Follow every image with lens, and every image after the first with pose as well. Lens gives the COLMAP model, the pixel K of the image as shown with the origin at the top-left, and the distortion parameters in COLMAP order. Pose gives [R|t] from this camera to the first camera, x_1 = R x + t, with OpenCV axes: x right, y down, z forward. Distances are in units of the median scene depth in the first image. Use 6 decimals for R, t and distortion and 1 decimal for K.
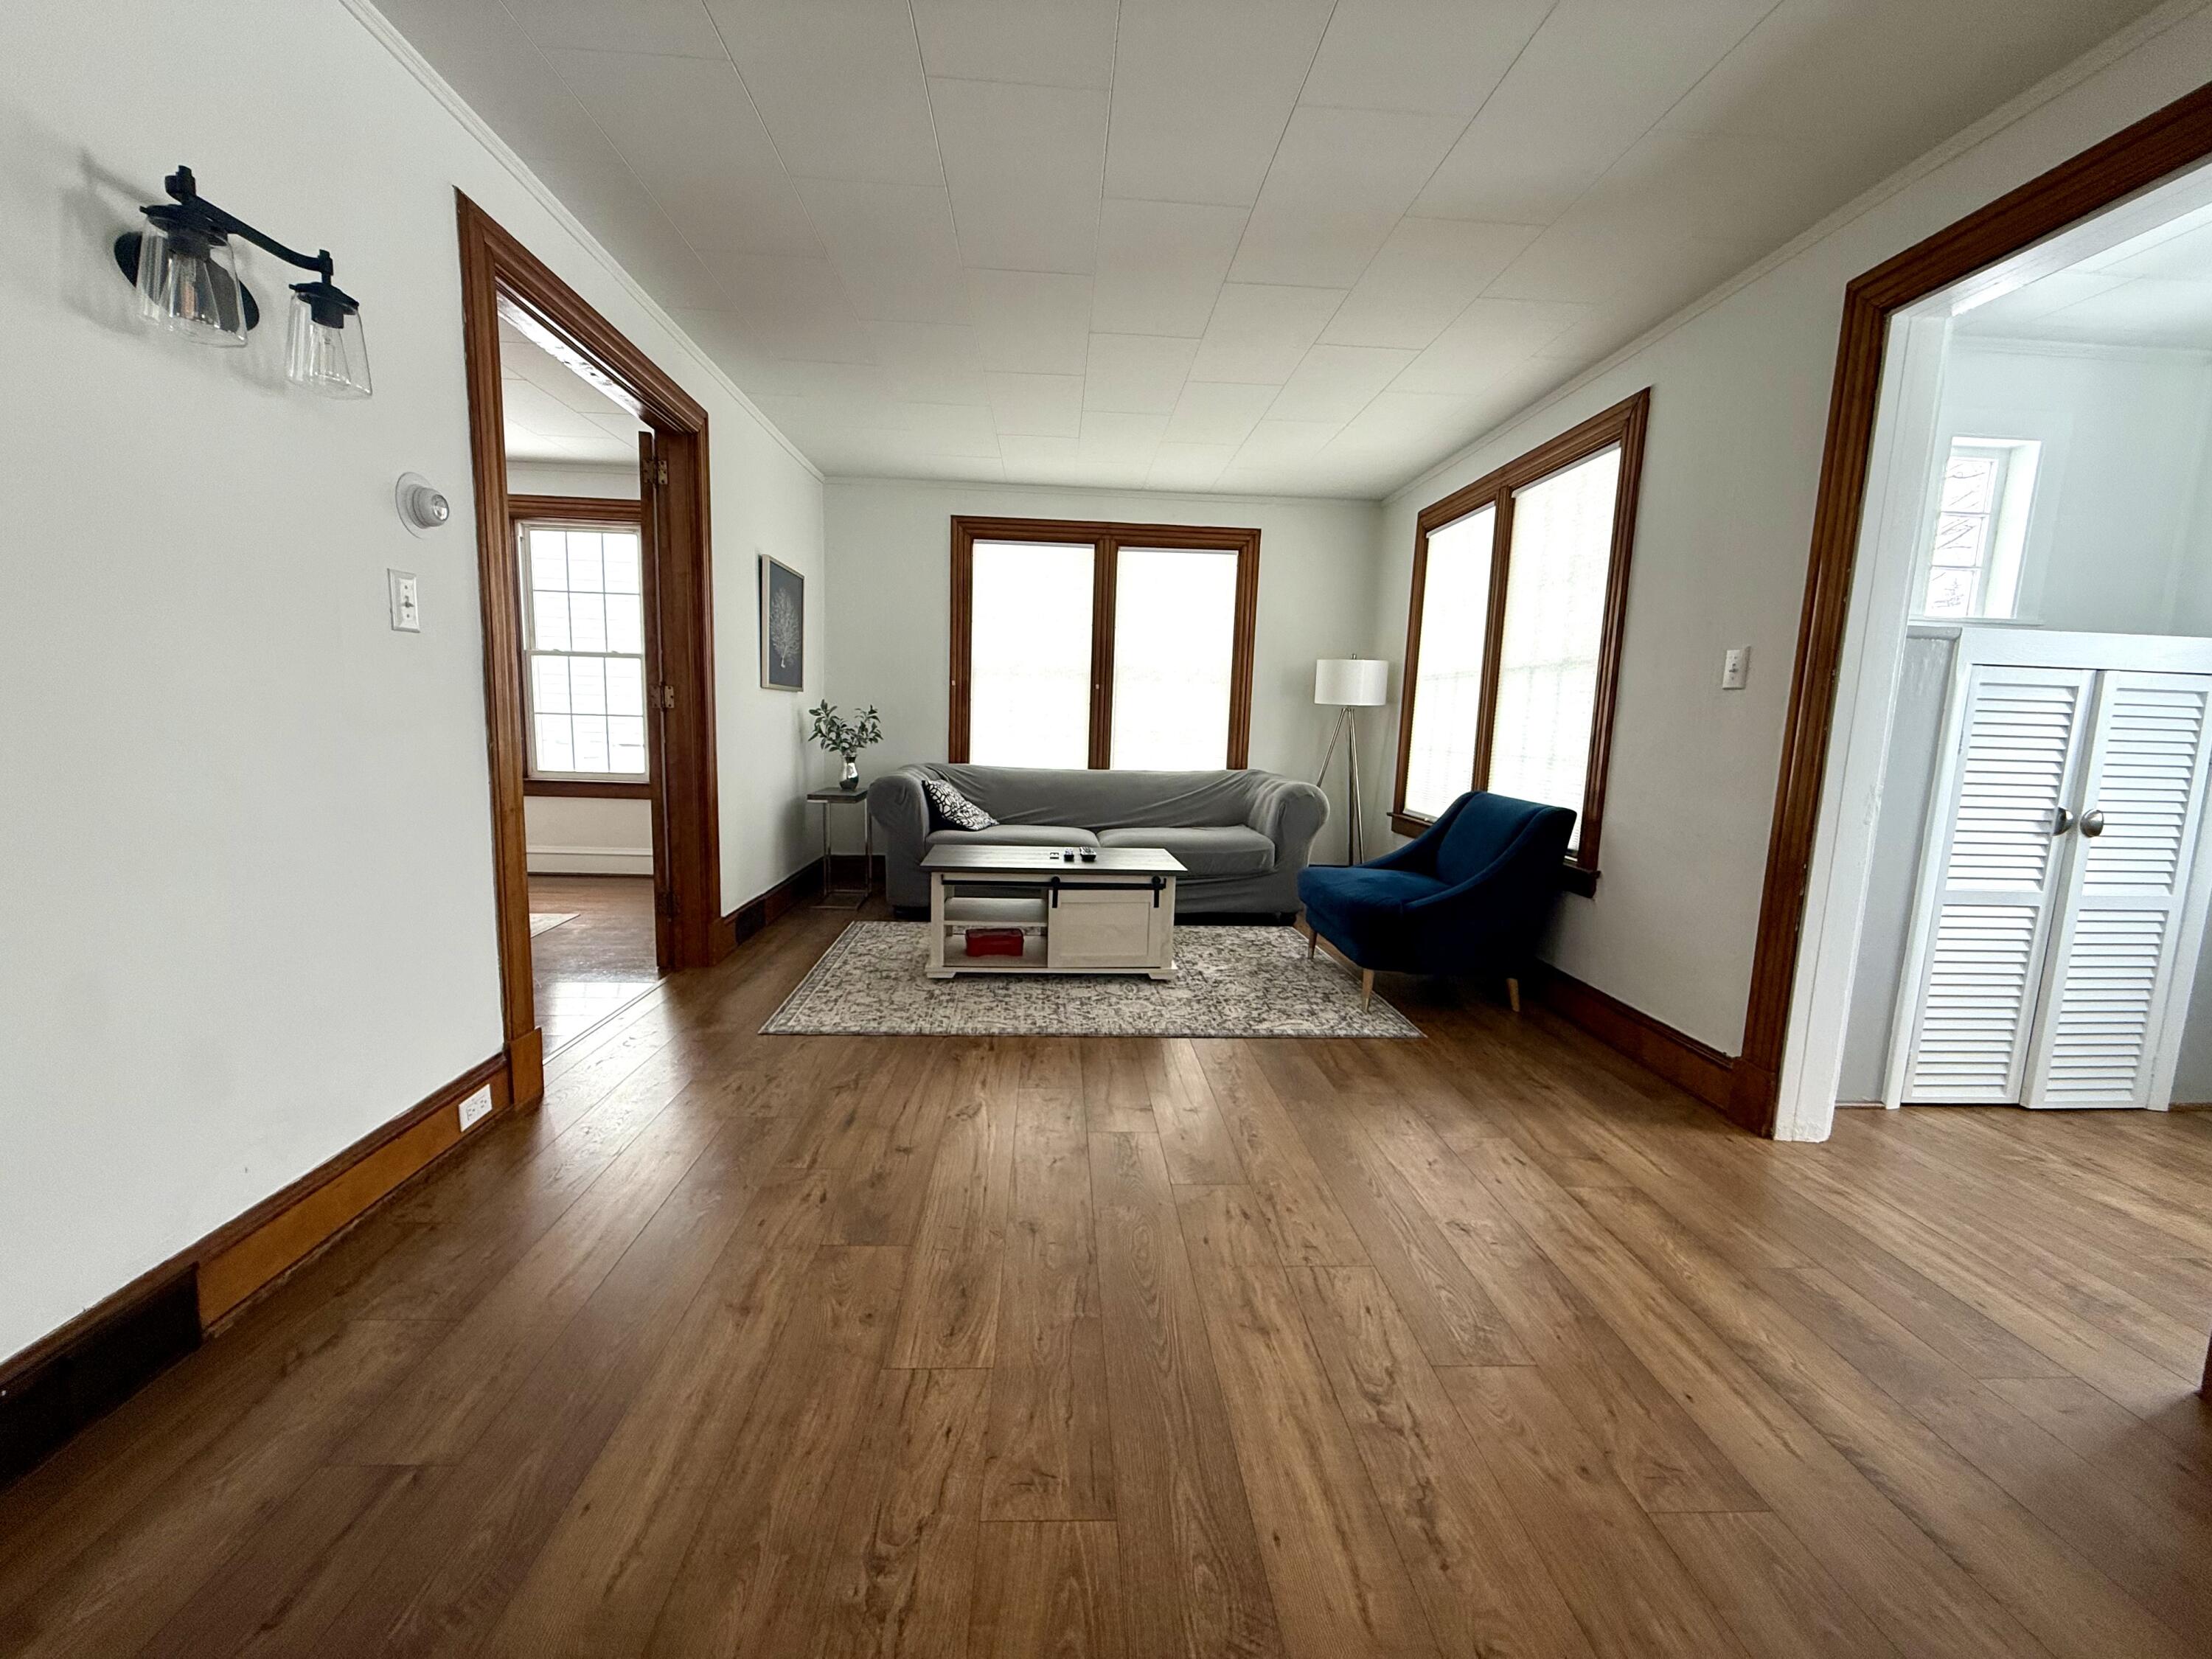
lens RADIAL K [[875.4, 0, 1100.2], [0, 875.4, 830.2], [0, 0, 1]] dist [-0.000332, -0.000440]
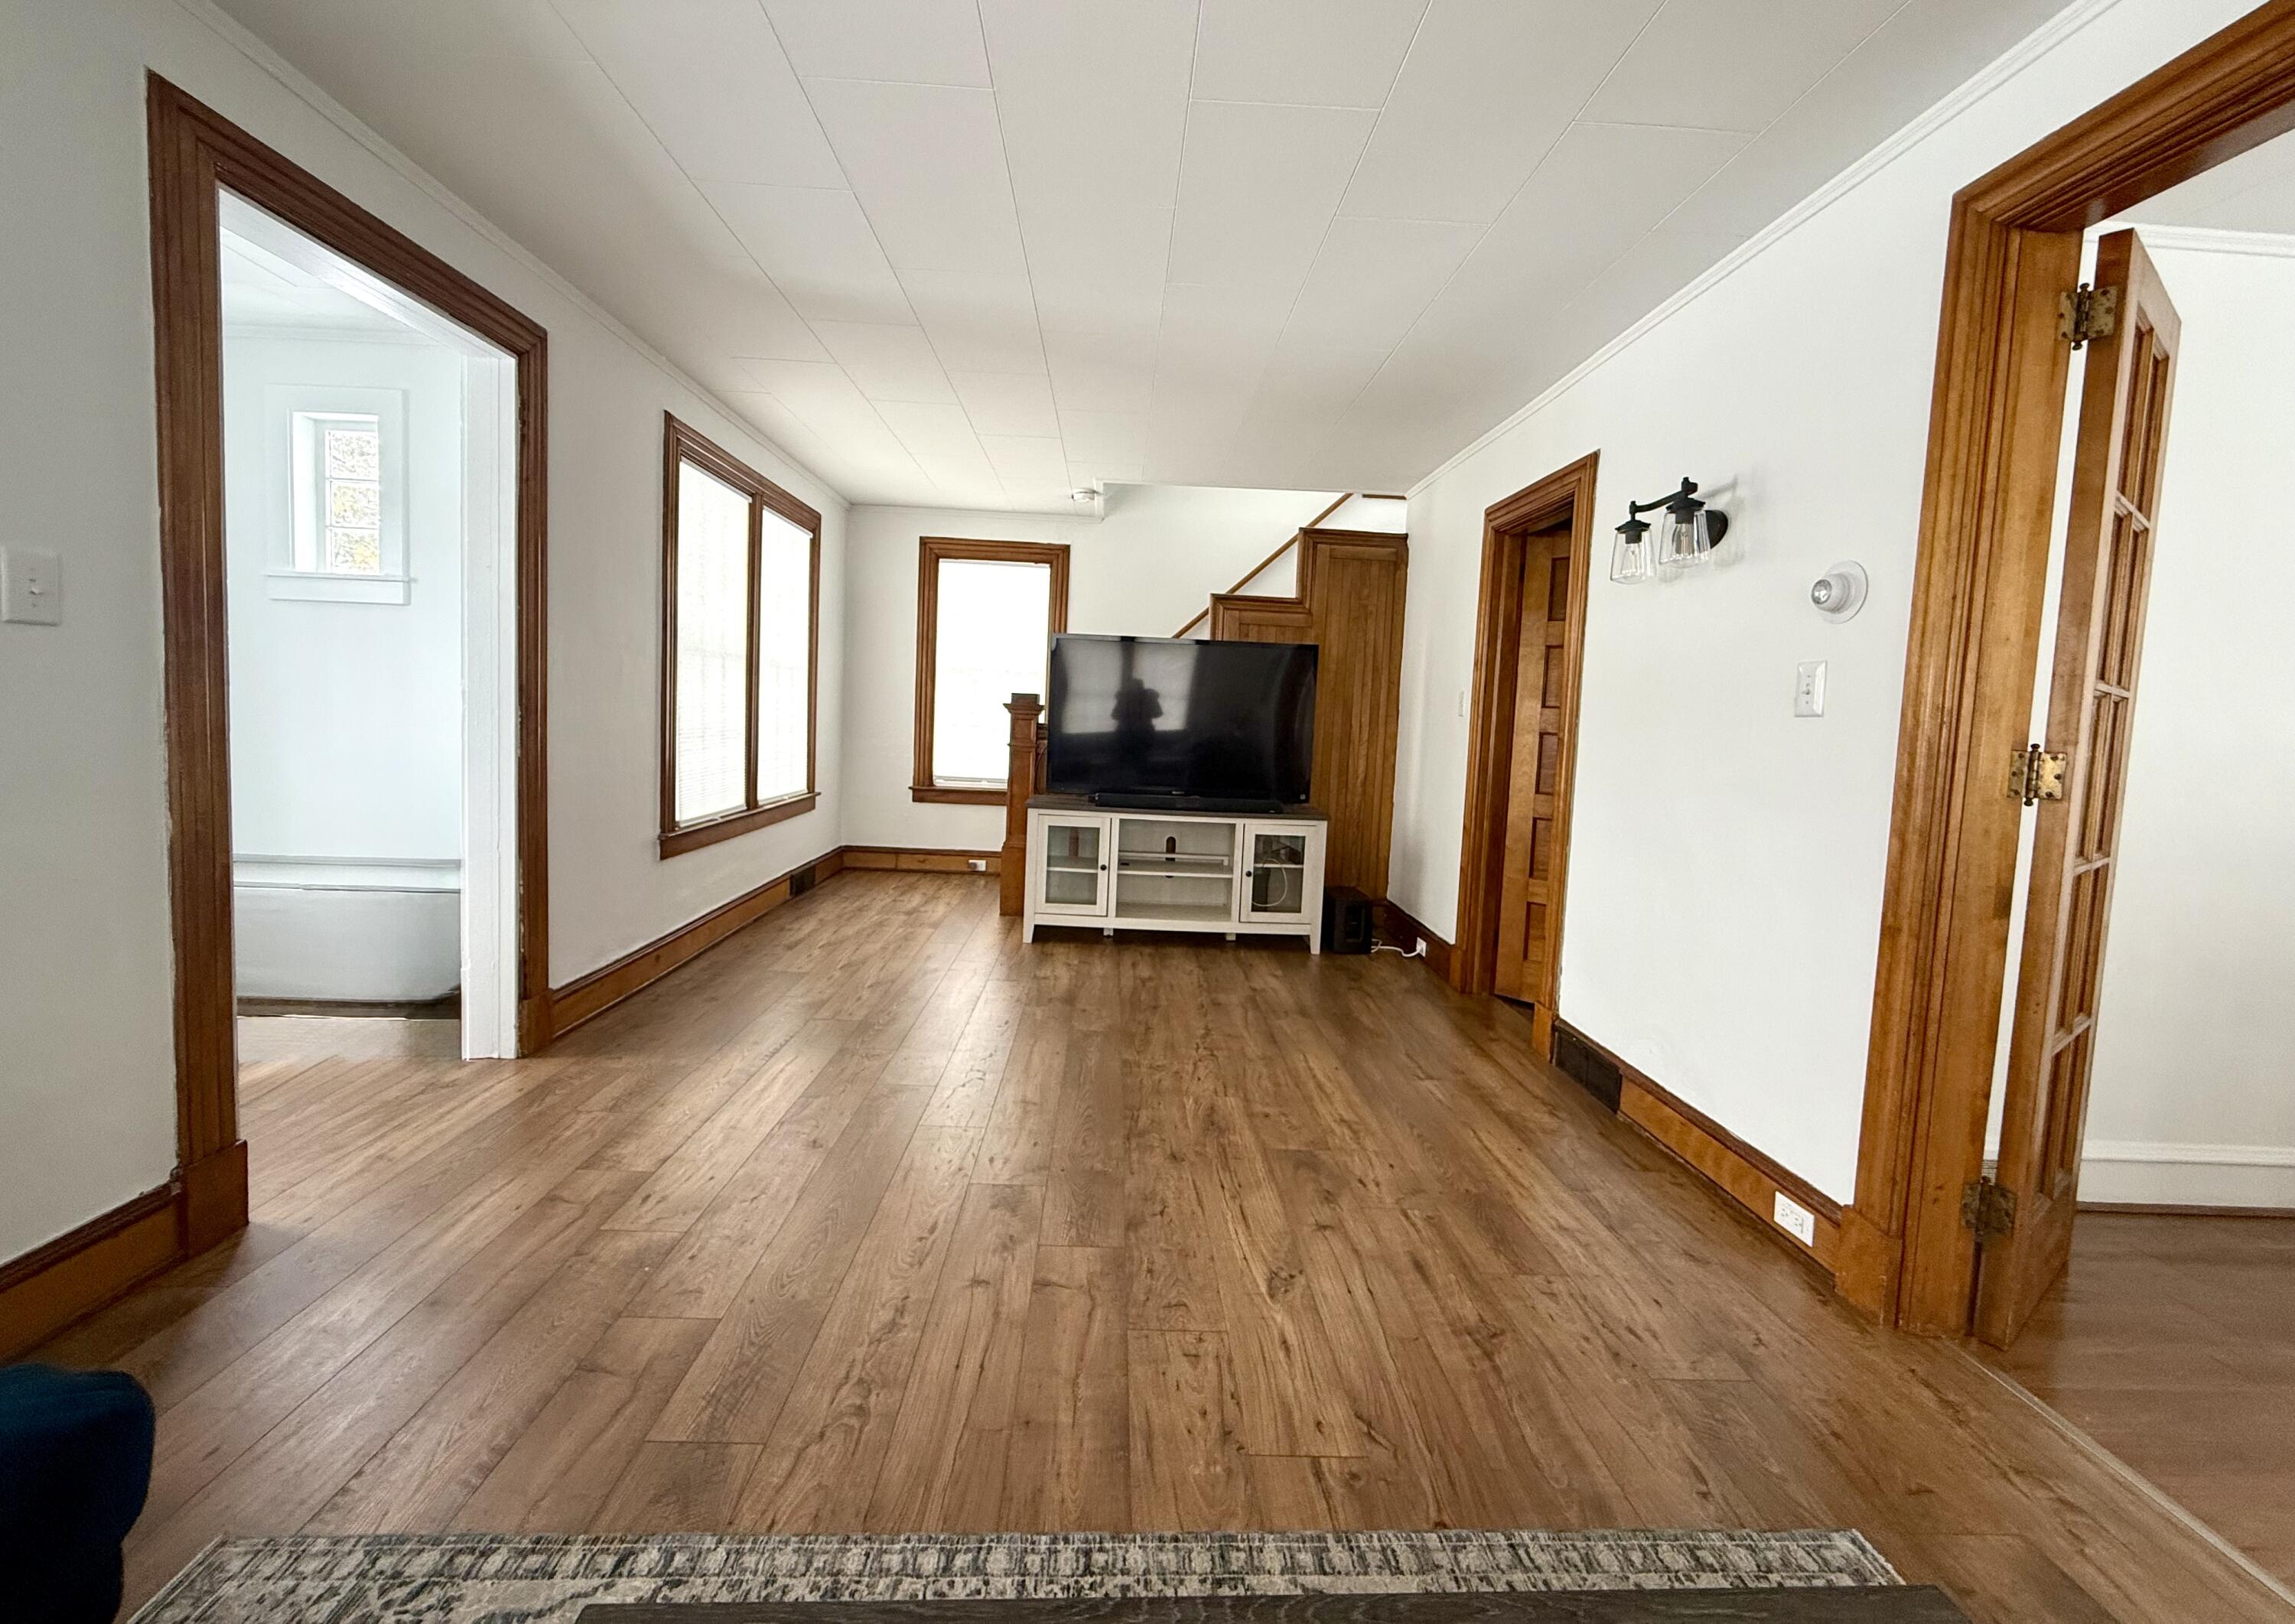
lens RADIAL K [[912.0, 0, 1139.3], [0, 912.0, 767.7], [0, 0, 1]] dist [-0.000106, -0.000031]
pose [[-0.996719, -0.078294, 0.020547, -0.007767], [-0.072905, 0.978607, 0.192388, -0.203612], [-0.035170, 0.190259, -0.981104, 1.357377]]
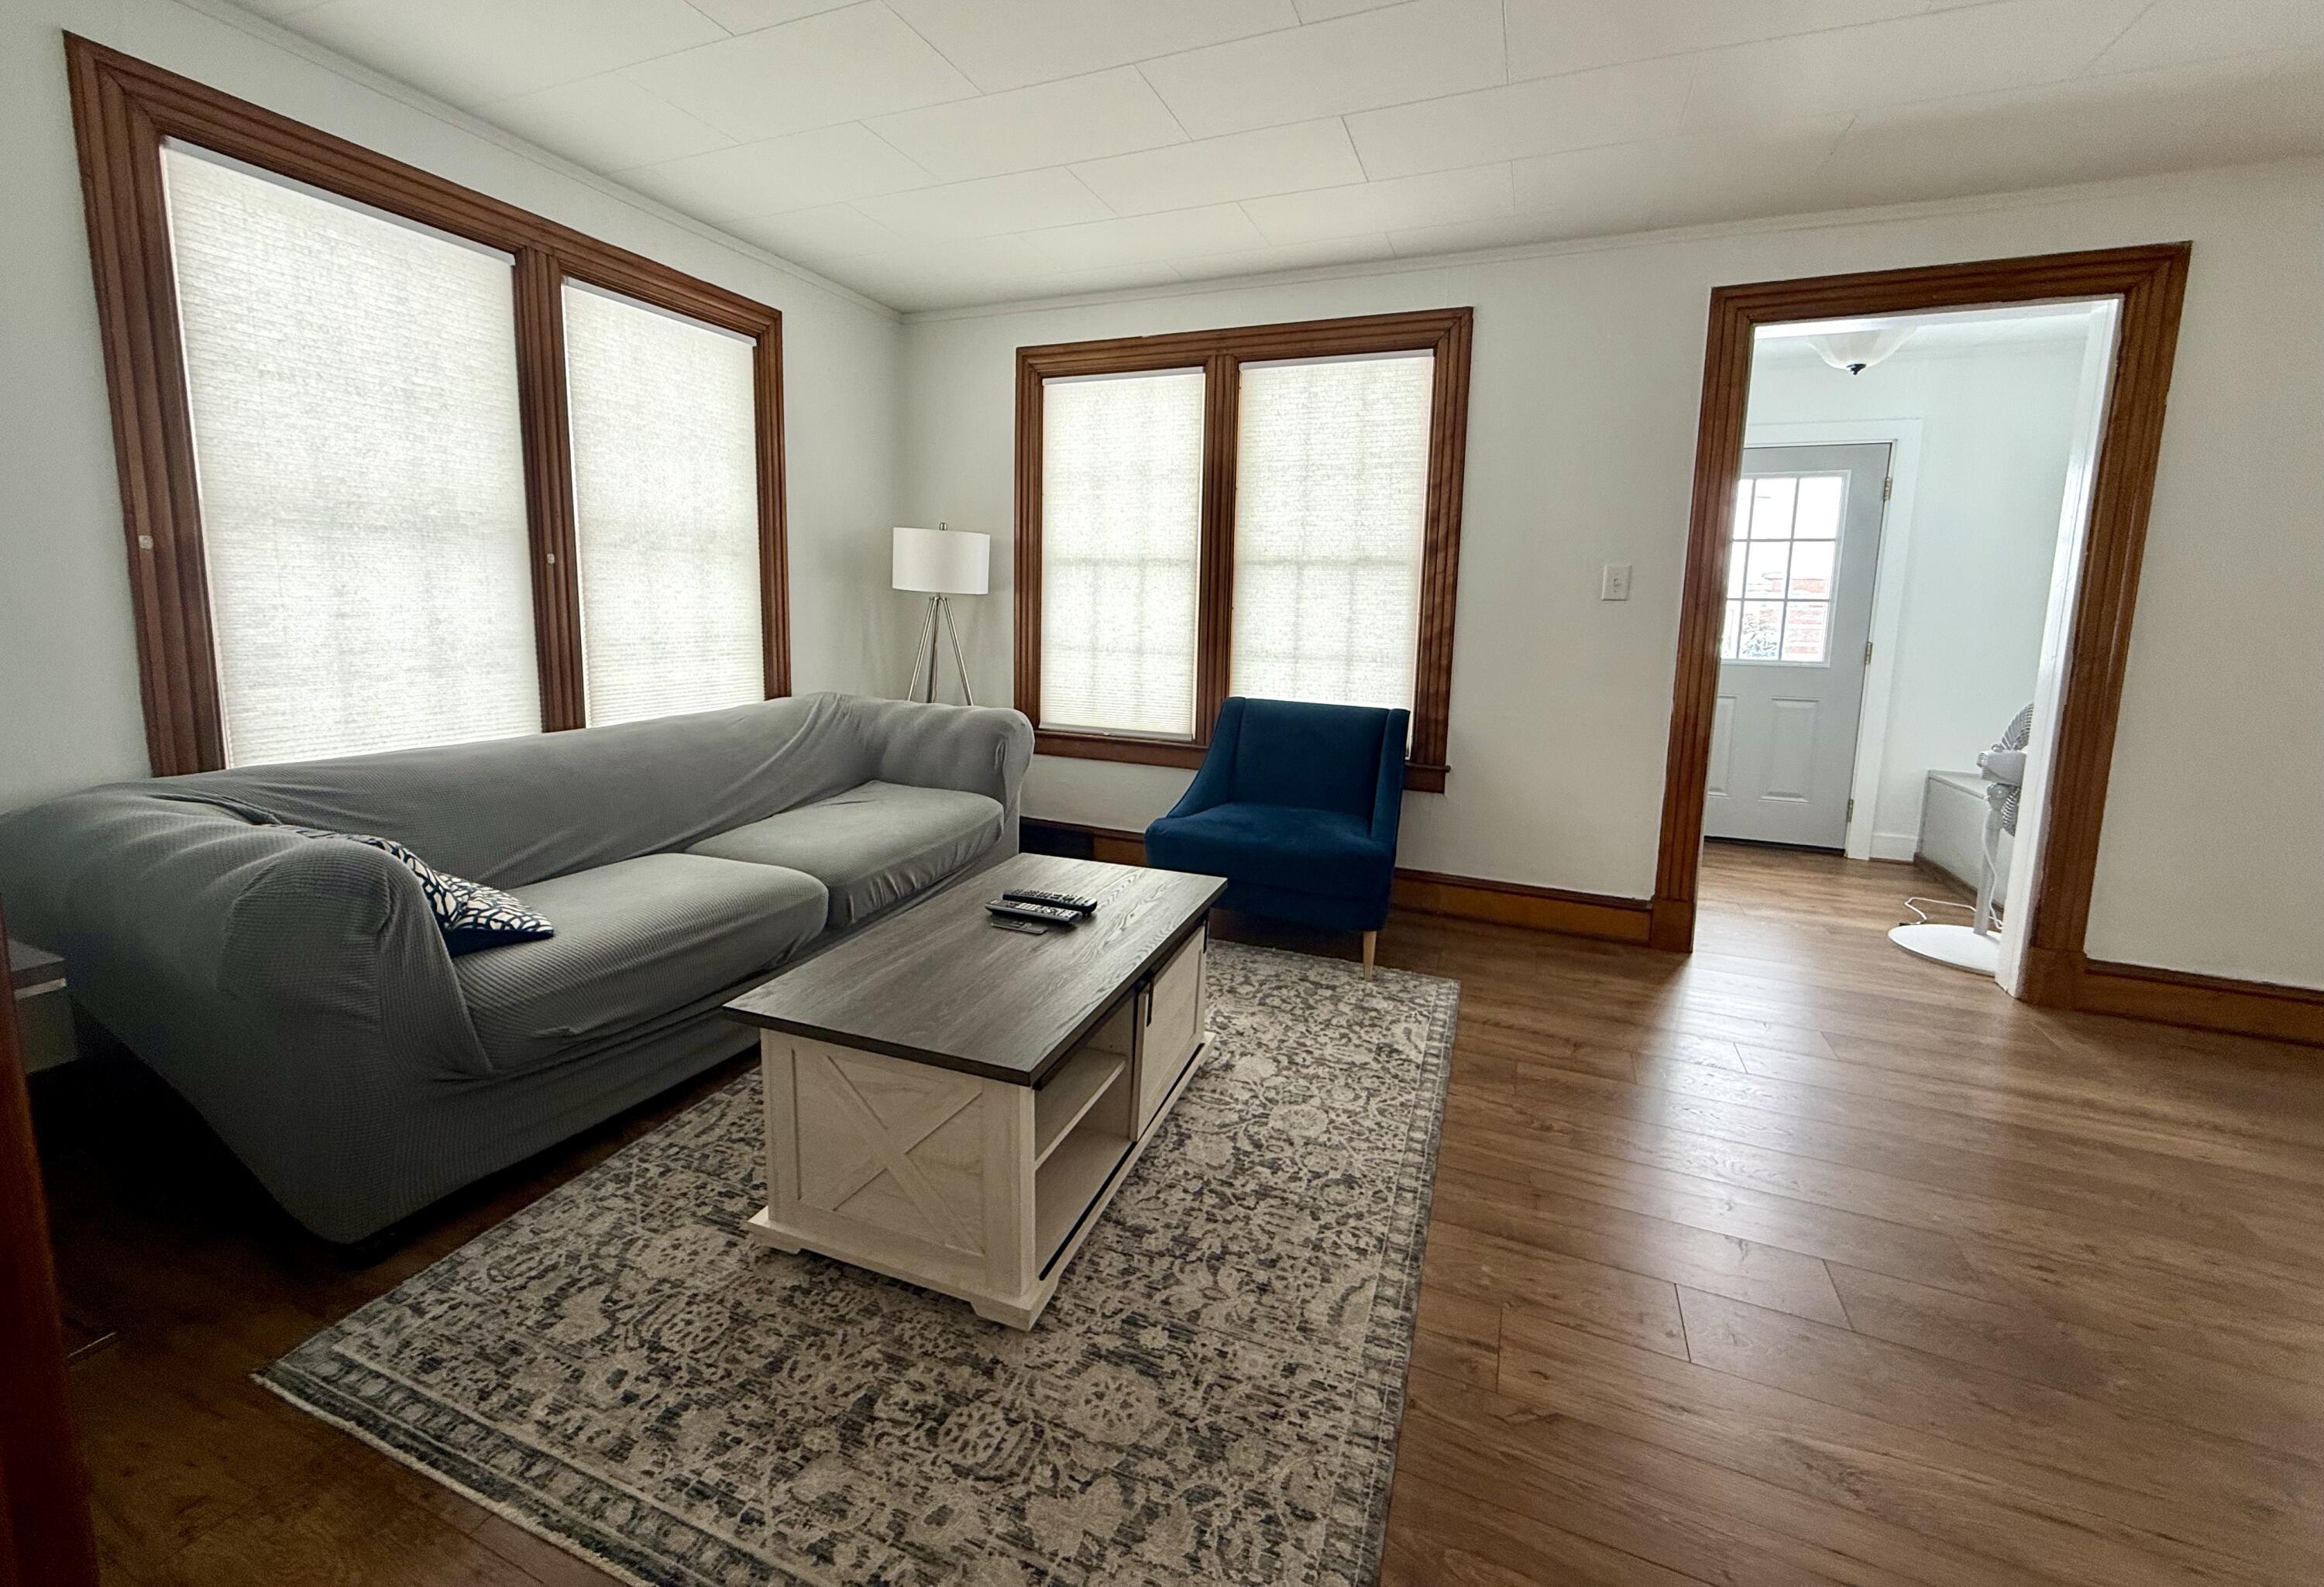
lens RADIAL K [[918.8, 0, 1150.7], [0, 918.8, 720.1], [0, 0, 1]] dist [-0.000854, -0.000029]
pose [[0.434449, -0.139579, 0.889815, -0.594877], [0.107357, 0.988901, 0.102705, -0.169492], [-0.894275, 0.050908, 0.444612, 0.879915]]
